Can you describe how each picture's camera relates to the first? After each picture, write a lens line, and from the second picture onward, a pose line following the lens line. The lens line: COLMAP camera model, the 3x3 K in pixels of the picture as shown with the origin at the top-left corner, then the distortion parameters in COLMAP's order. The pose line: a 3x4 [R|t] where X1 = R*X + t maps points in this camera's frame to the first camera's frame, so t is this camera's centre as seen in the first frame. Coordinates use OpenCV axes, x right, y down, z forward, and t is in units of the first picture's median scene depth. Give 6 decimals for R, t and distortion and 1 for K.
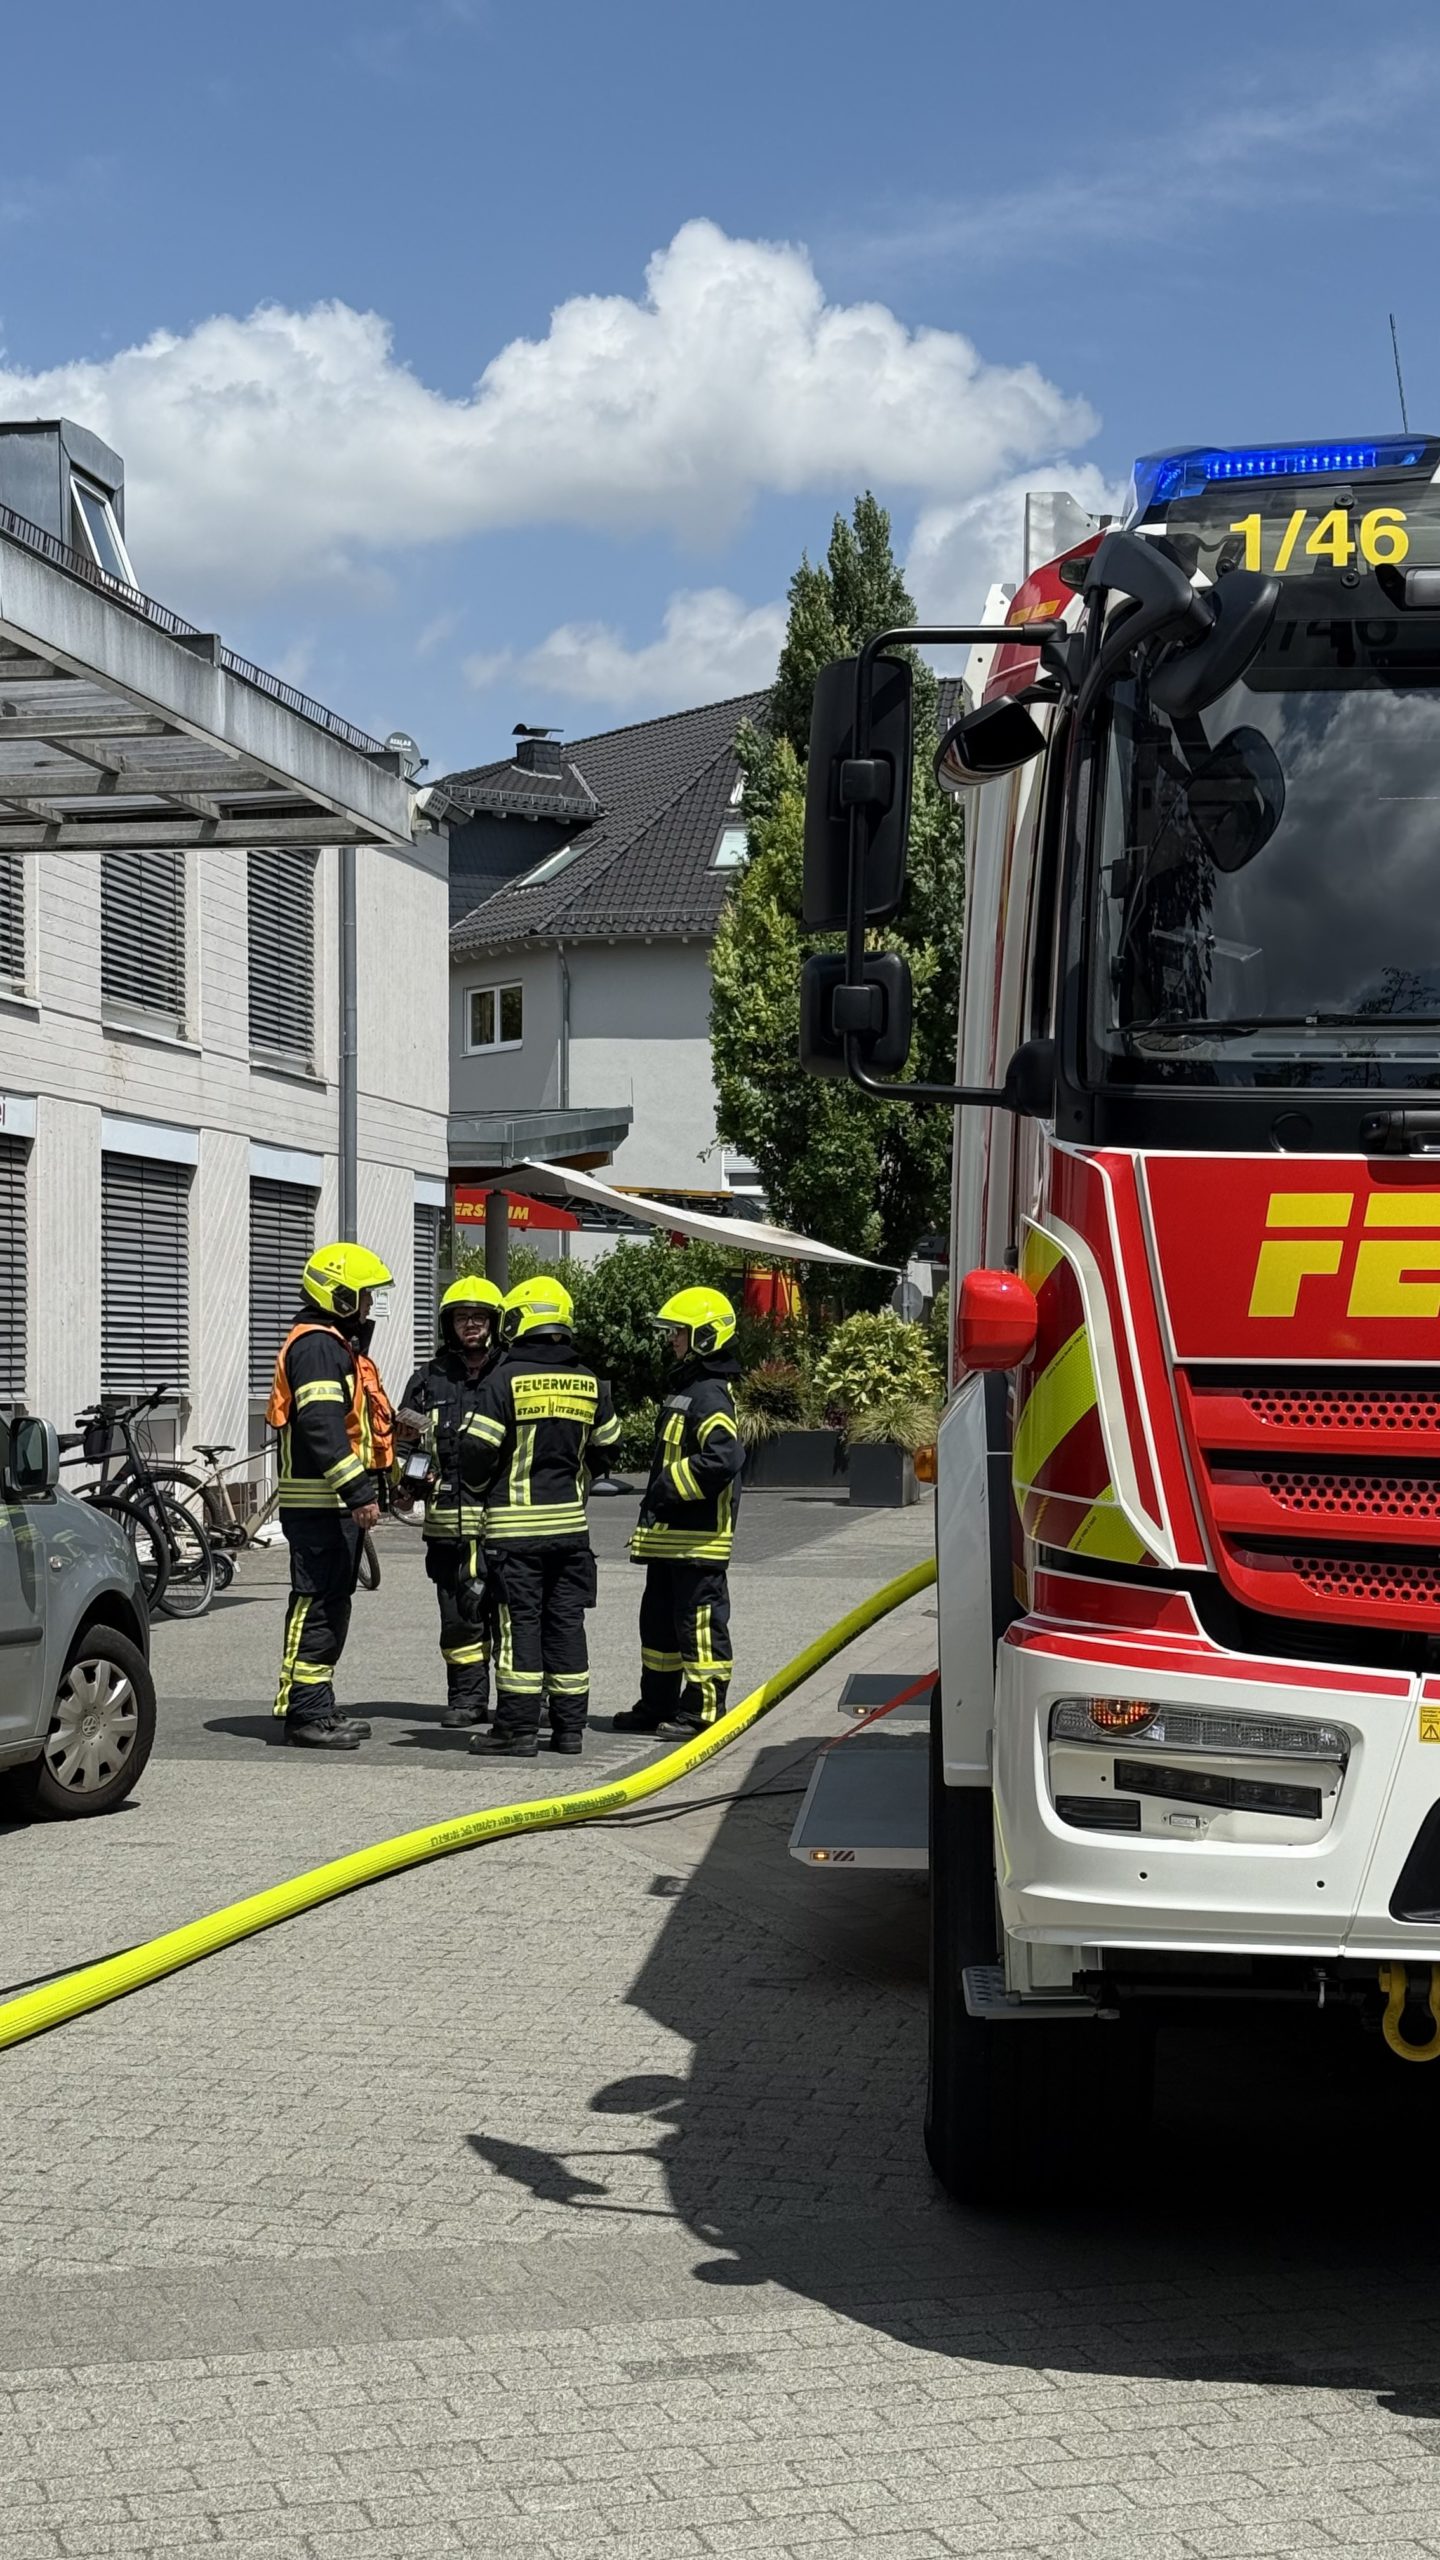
lens RADIAL K [[3433.8, 0, 725.4], [0, 3433.8, 1282.9], [0, 0, 1]] dist [0.115529, 0.000000]
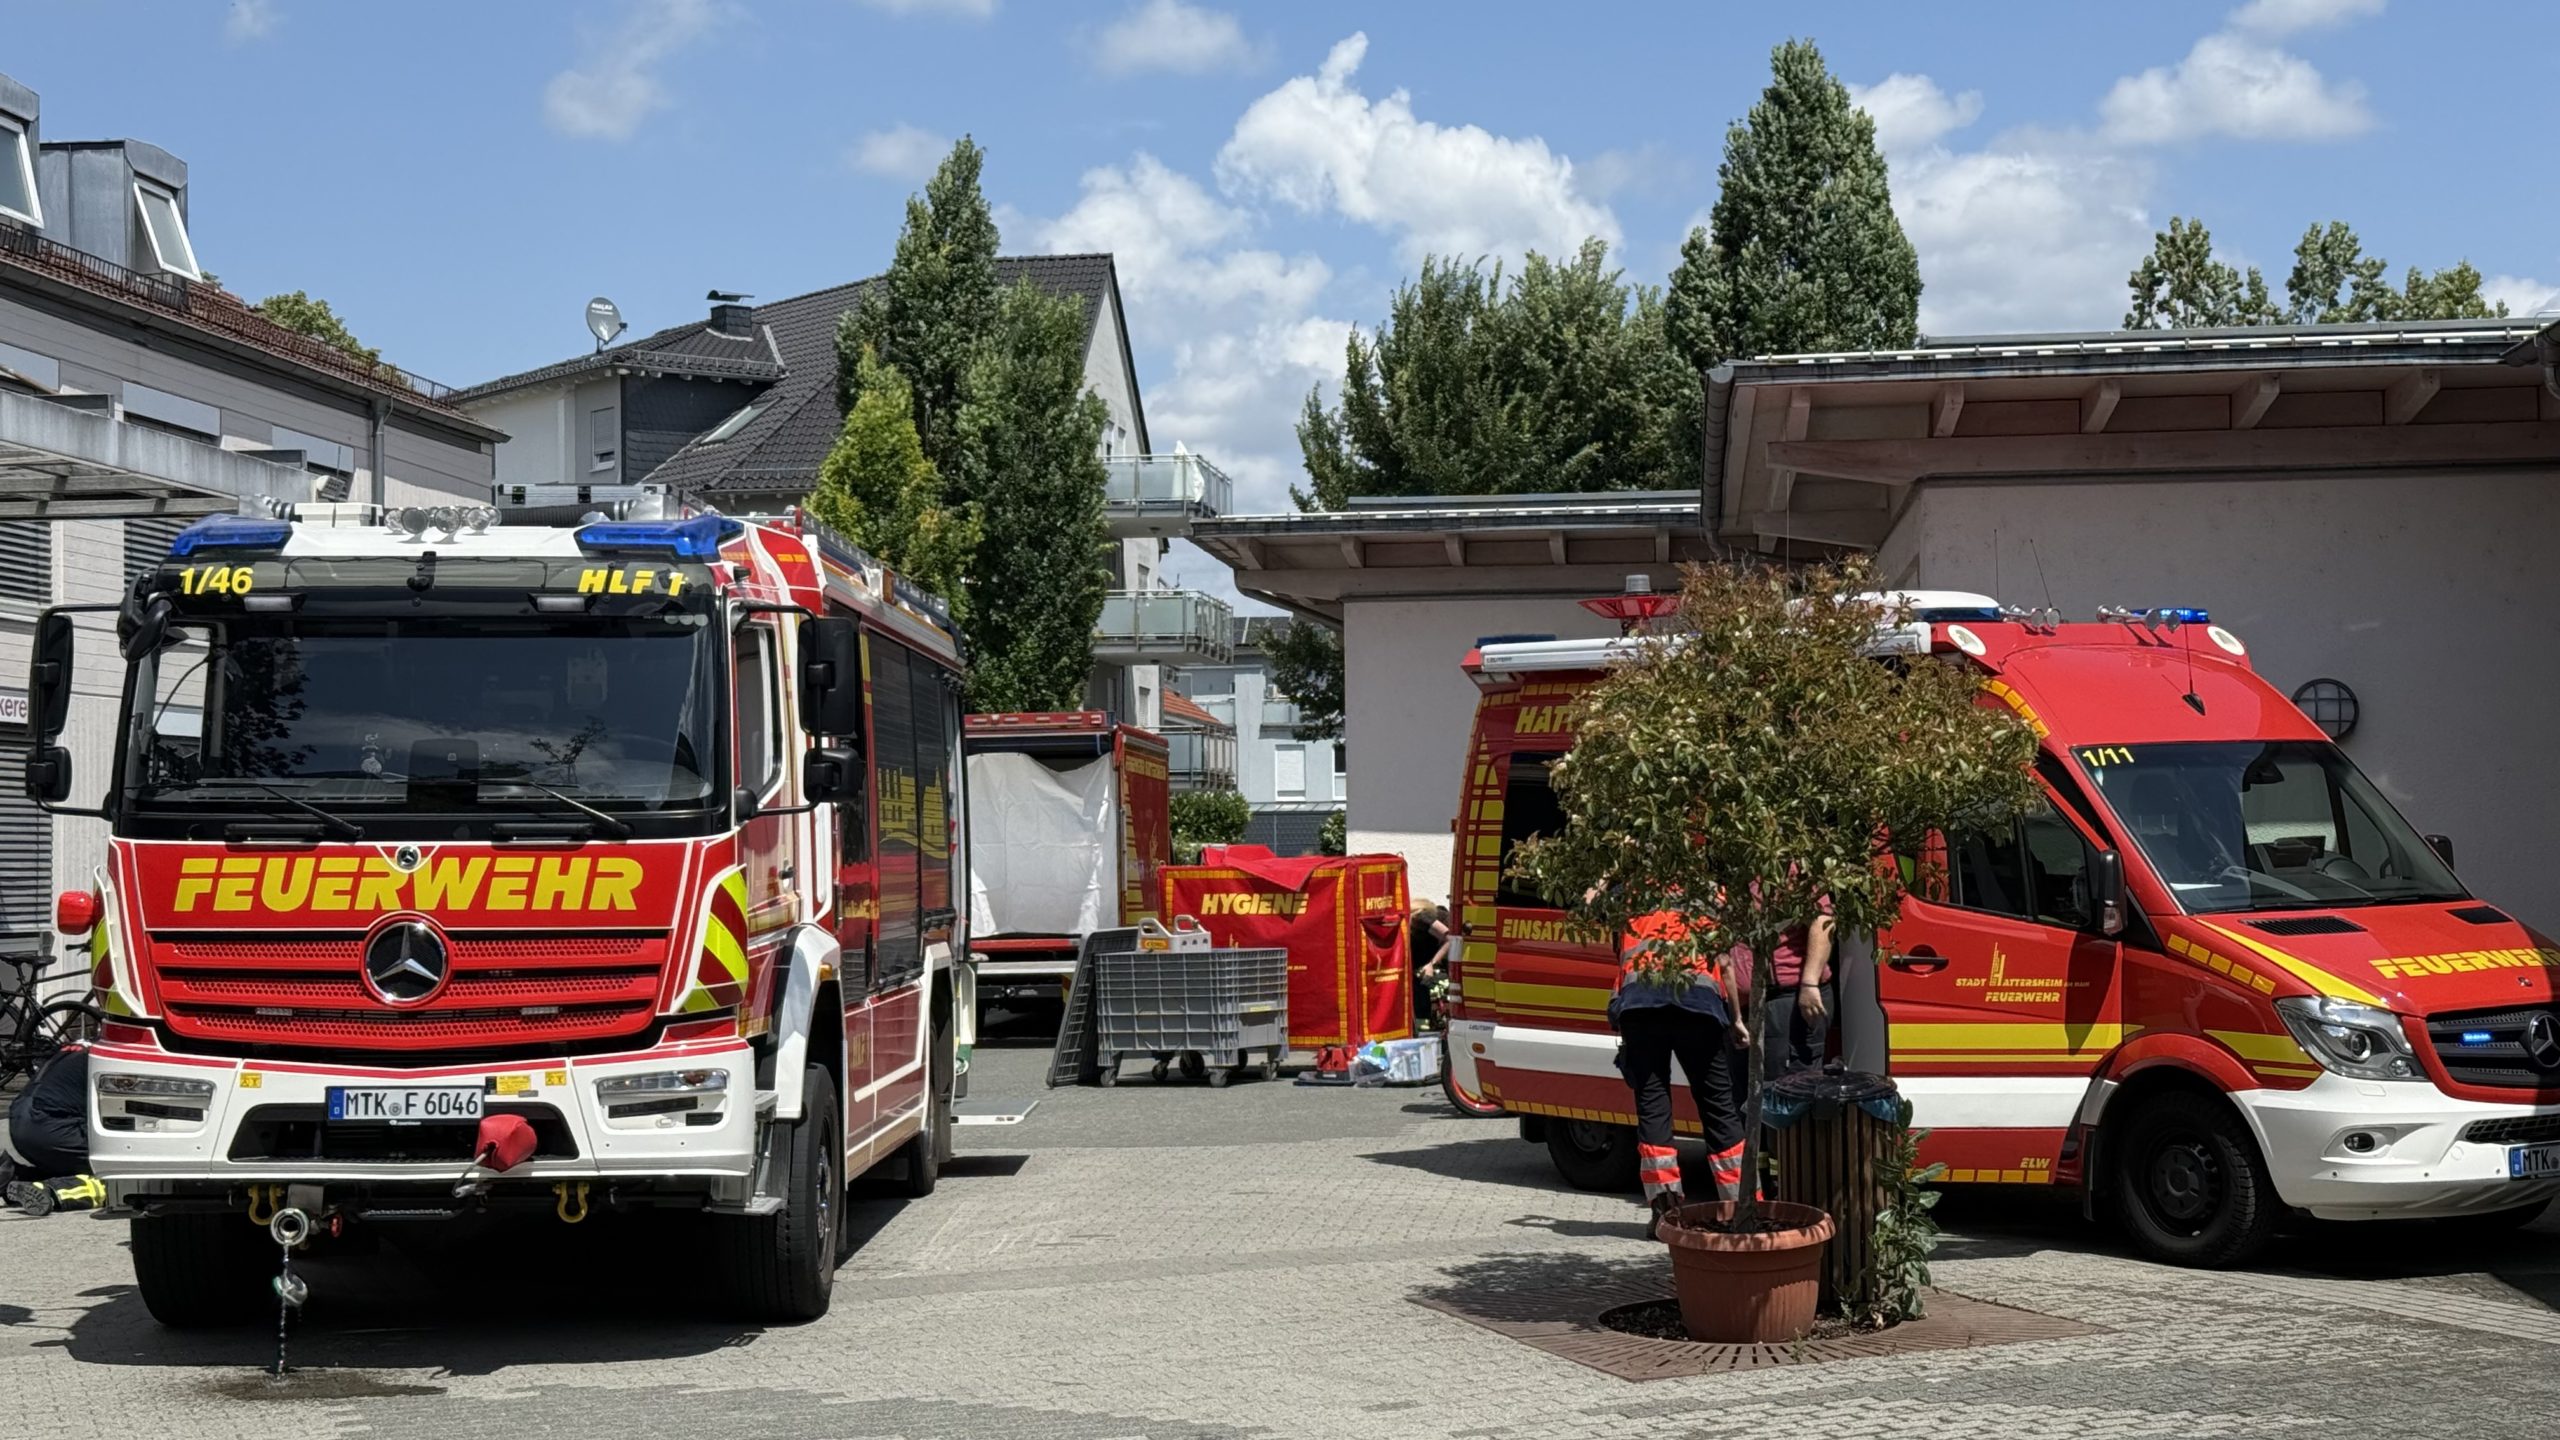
lens RADIAL K [[3433.8, 0, 1273.2], [0, 3433.8, 732.9], [0, 0, 1]] dist [0.115529, 0.000000]
pose [[0.998224, -0.007394, 0.059105, 0.745545], [0.008289, 0.999854, -0.014913, -0.068781], [-0.058986, 0.015376, 0.998140, -1.396106]]
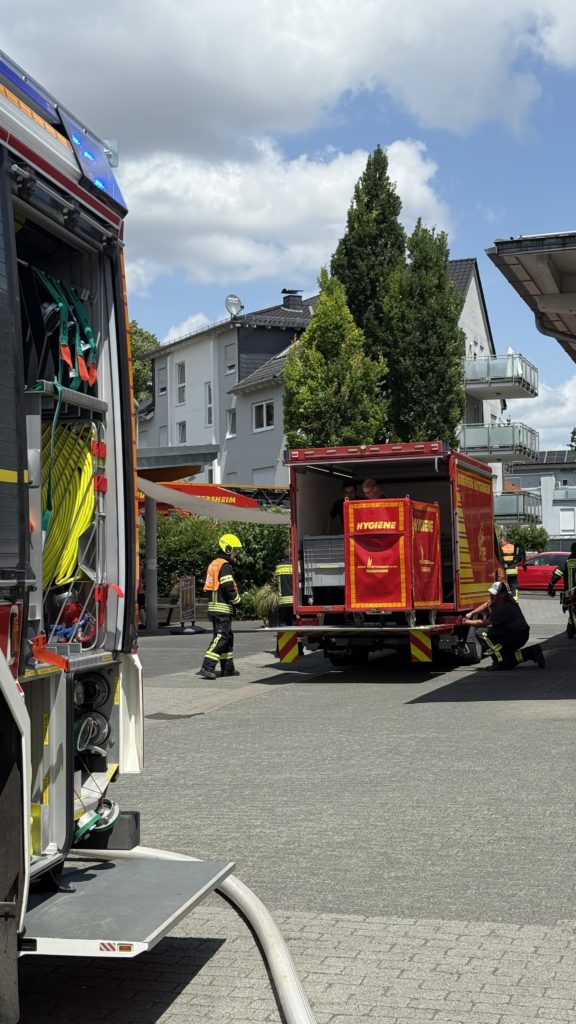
lens RADIAL K [[1373.5, 0, 285.0], [0, 1373.5, 516.2], [0, 0, 1]] dist [0.115529, 0.000000]
pose [[0.990516, -0.019893, -0.135951, 0.894728], [0.017893, 0.999713, -0.015919, 0.040279], [0.136228, 0.013335, 0.990588, 1.443086]]
